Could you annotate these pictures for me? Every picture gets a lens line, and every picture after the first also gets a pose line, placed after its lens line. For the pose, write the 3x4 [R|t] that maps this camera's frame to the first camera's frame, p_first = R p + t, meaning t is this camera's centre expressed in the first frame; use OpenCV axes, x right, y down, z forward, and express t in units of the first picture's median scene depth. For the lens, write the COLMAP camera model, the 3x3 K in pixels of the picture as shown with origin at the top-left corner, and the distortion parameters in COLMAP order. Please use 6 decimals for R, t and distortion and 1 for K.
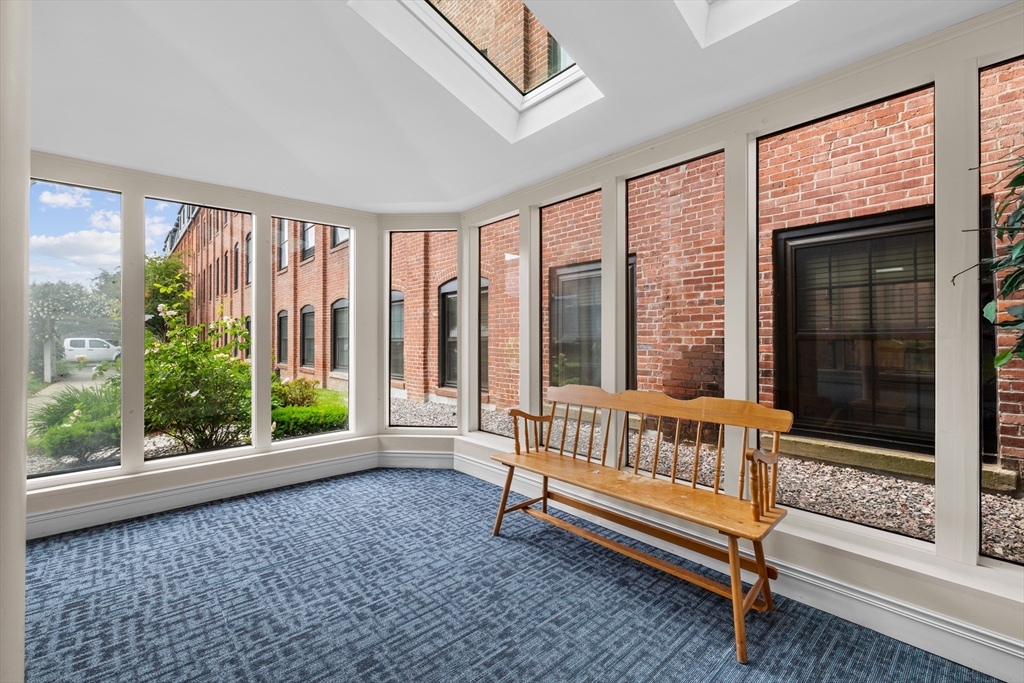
lens RADIAL K [[444.1, 0, 514.4], [0, 444.1, 334.6], [0, 0, 1]] dist [0.000012, 0.000118]
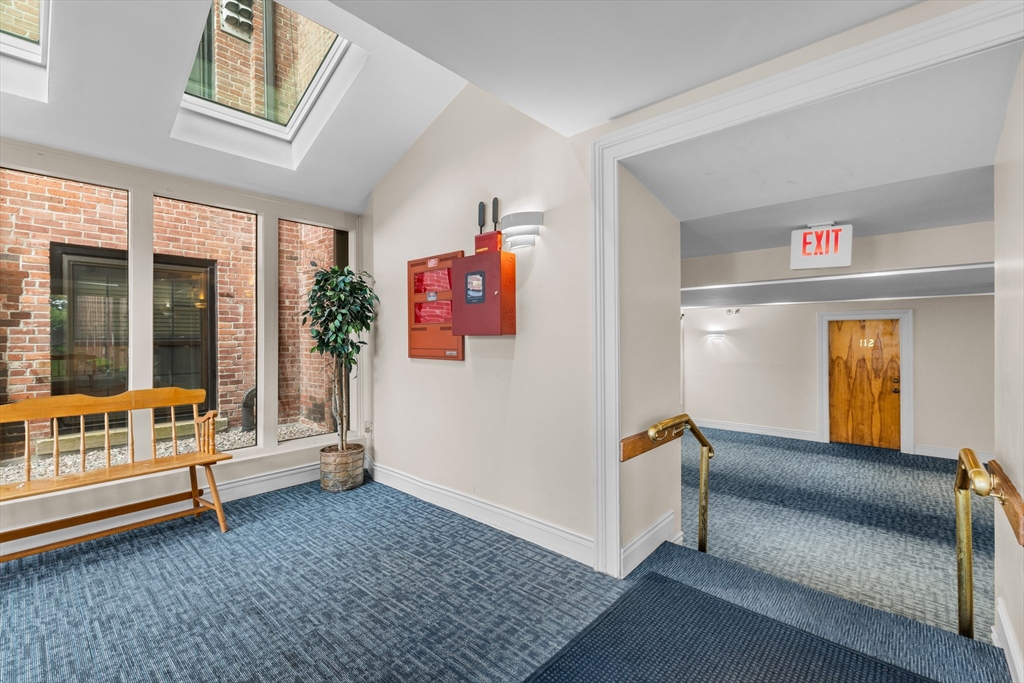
lens RADIAL K [[440.3, 0, 509.4], [0, 440.3, 340.3], [0, 0, 1]] dist [0.000328, 0.000239]
pose [[-0.103330, 0.001495, 0.994646, -0.748542], [-0.001175, 0.999998, -0.001625, -0.003558], [-0.994646, -0.001337, -0.103328, 0.046947]]
